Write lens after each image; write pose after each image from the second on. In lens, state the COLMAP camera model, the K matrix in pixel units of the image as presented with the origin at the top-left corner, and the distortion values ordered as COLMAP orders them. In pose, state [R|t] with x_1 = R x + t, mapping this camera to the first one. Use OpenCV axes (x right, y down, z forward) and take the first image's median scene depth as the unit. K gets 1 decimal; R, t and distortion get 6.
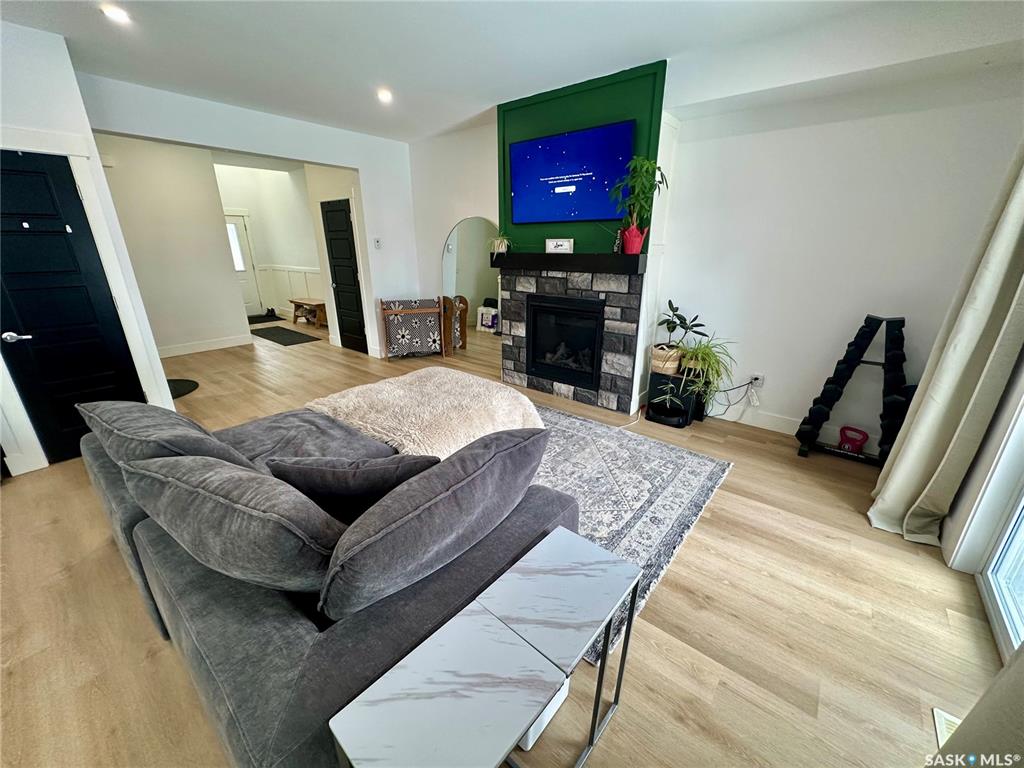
lens RADIAL K [[407.9, 0, 512.0], [0, 407.9, 384.8], [0, 0, 1]] dist [-0.002542, 0.000150]
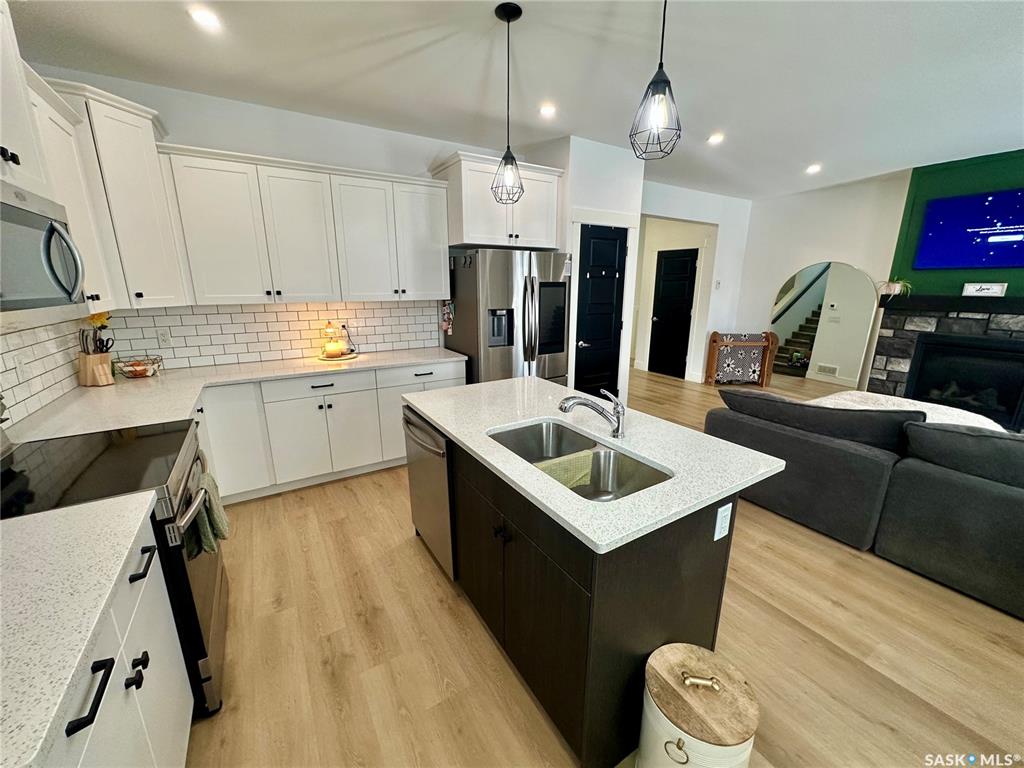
lens RADIAL K [[407.9, 0, 510.6], [0, 407.9, 385.6], [0, 0, 1]] dist [-0.002542, 0.000150]
pose [[0.945892, 0.084851, -0.313190, -0.703086], [-0.111634, 0.991381, -0.068568, 0.119558], [0.304673, 0.099820, 0.947212, -0.359916]]
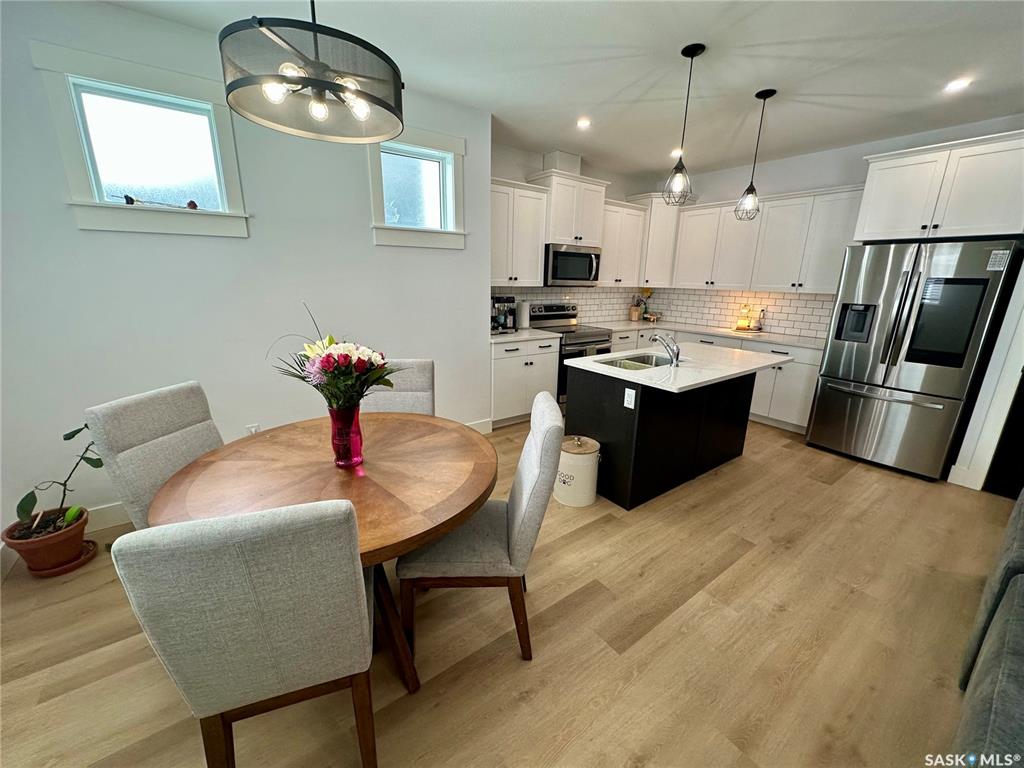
lens RADIAL K [[407.9, 0, 514.2], [0, 407.9, 384.9], [0, 0, 1]] dist [-0.002542, 0.000150]
pose [[-0.245462, 0.248049, -0.937134, 0.050135], [-0.336906, 0.884622, 0.322395, 0.019884], [0.908979, 0.394862, -0.133571, -0.041961]]
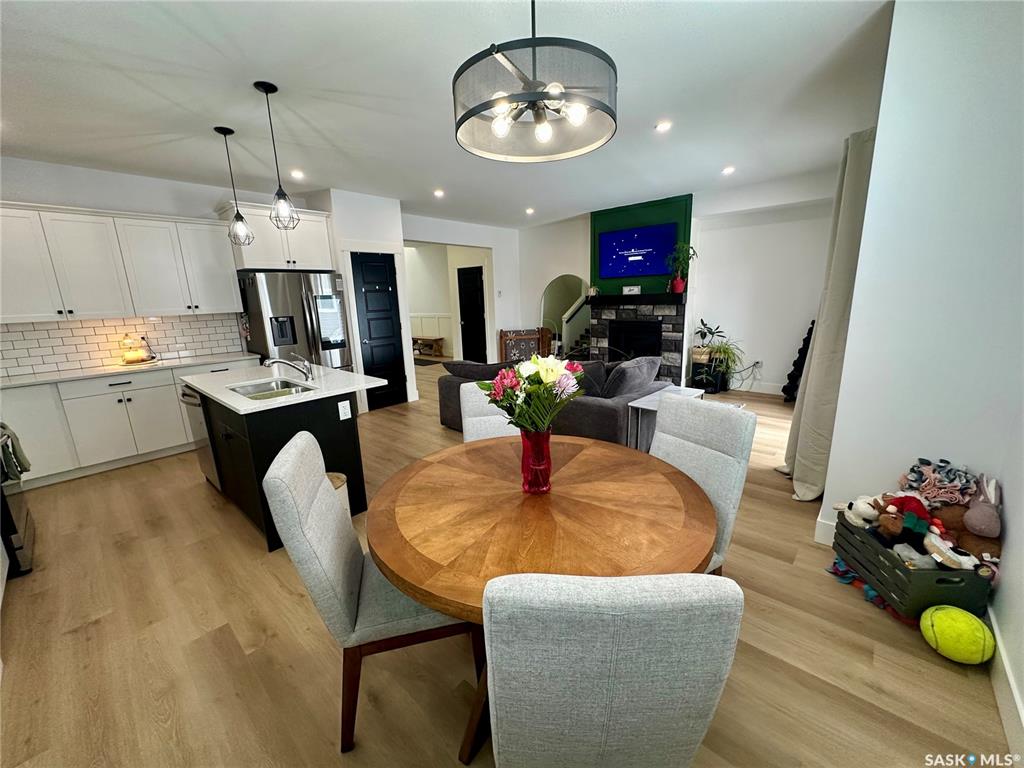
lens RADIAL K [[407.9, 0, 511.5], [0, 407.9, 386.0], [0, 0, 1]] dist [-0.002542, 0.000150]
pose [[0.998358, -0.019088, -0.054010, -0.294906], [0.012785, 0.993315, -0.114728, 0.237085], [0.055839, 0.113850, 0.991928, -0.647914]]
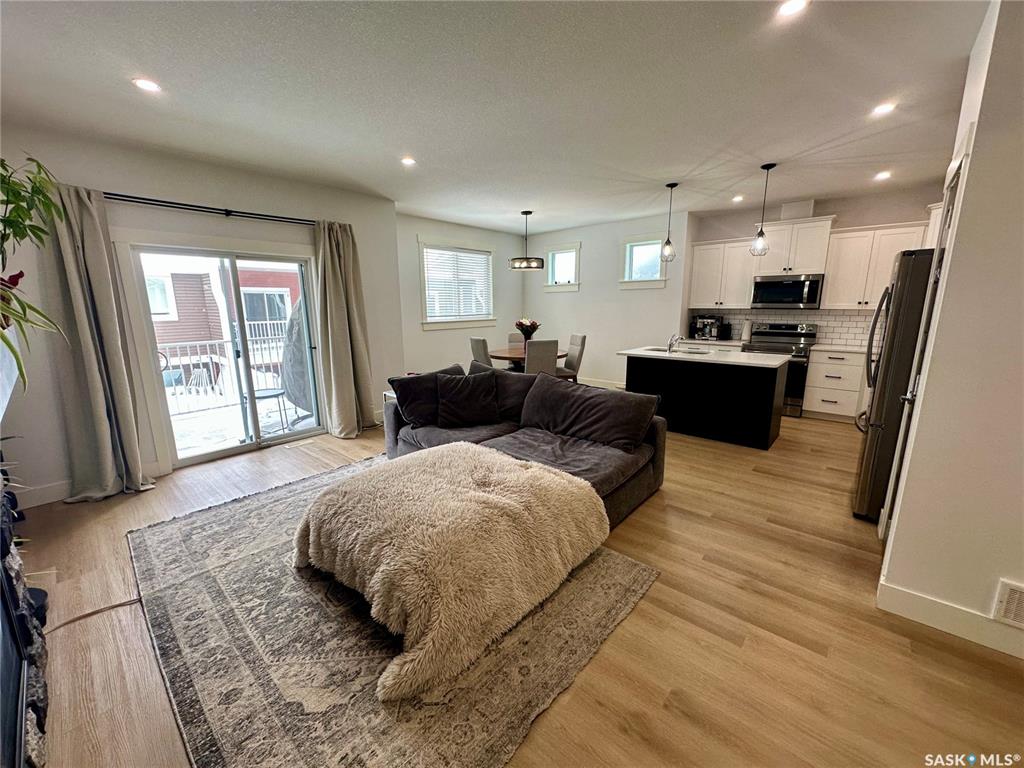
lens RADIAL K [[407.9, 0, 511.7], [0, 407.9, 384.2], [0, 0, 1]] dist [-0.002542, 0.000150]
pose [[-0.999433, 0.003454, 0.033494, -0.286354], [0.019962, 0.861849, 0.506772, -0.429832], [-0.027117, 0.507154, -0.861429, 1.251601]]
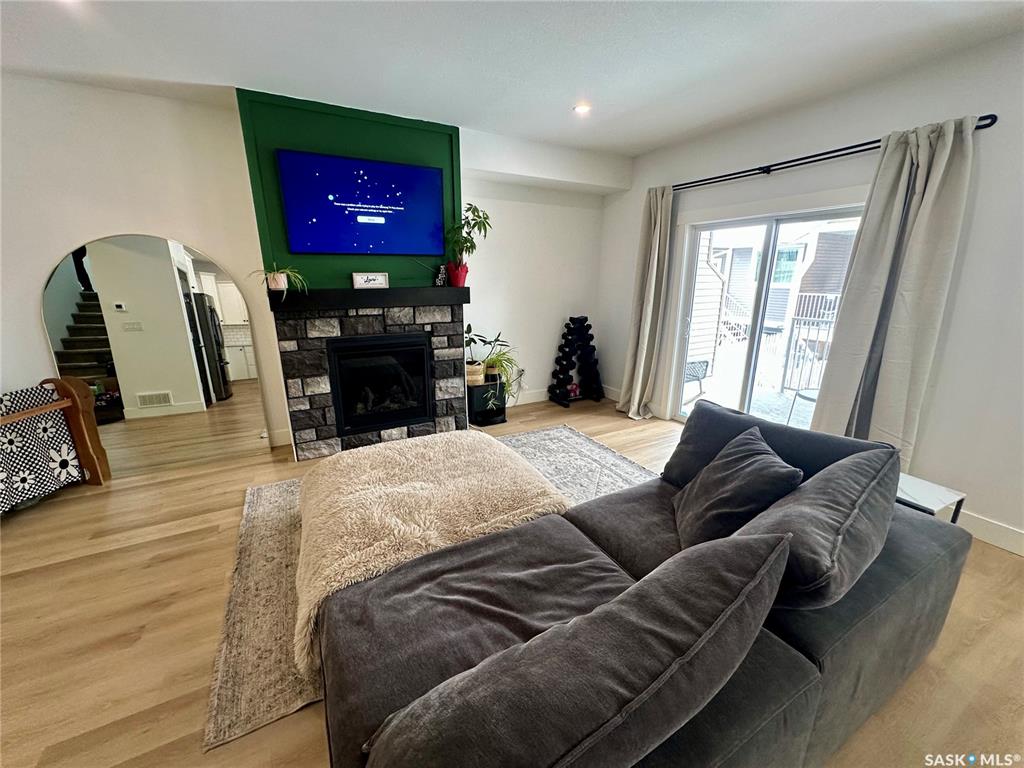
lens RADIAL K [[407.9, 0, 513.4], [0, 407.9, 384.5], [0, 0, 1]] dist [-0.002542, 0.000150]
pose [[0.372333, -0.242285, 0.895917, -0.628327], [0.302293, 0.944343, 0.129751, -0.146613], [-0.877489, 0.222518, 0.424851, 0.396763]]
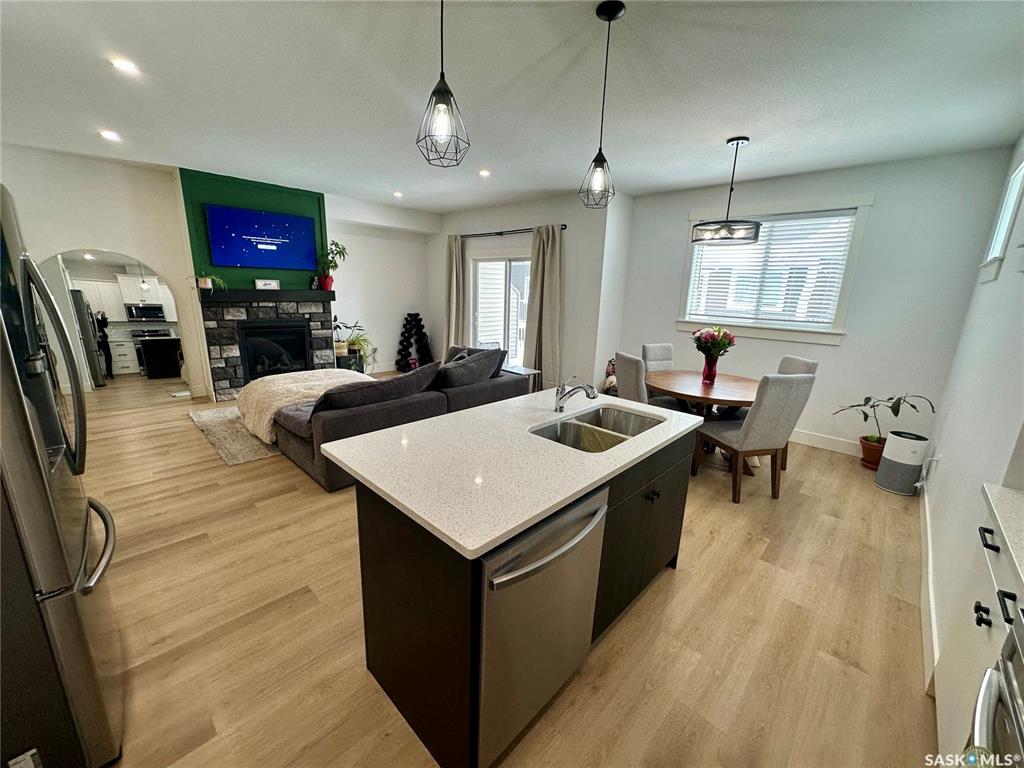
lens RADIAL K [[407.9, 0, 514.3], [0, 407.9, 384.9], [0, 0, 1]] dist [-0.002542, 0.000150]
pose [[0.074203, -0.227252, 0.971005, -1.284013], [0.297712, 0.934336, 0.195919, -0.035840], [-0.951768, 0.274542, 0.136986, 0.082394]]
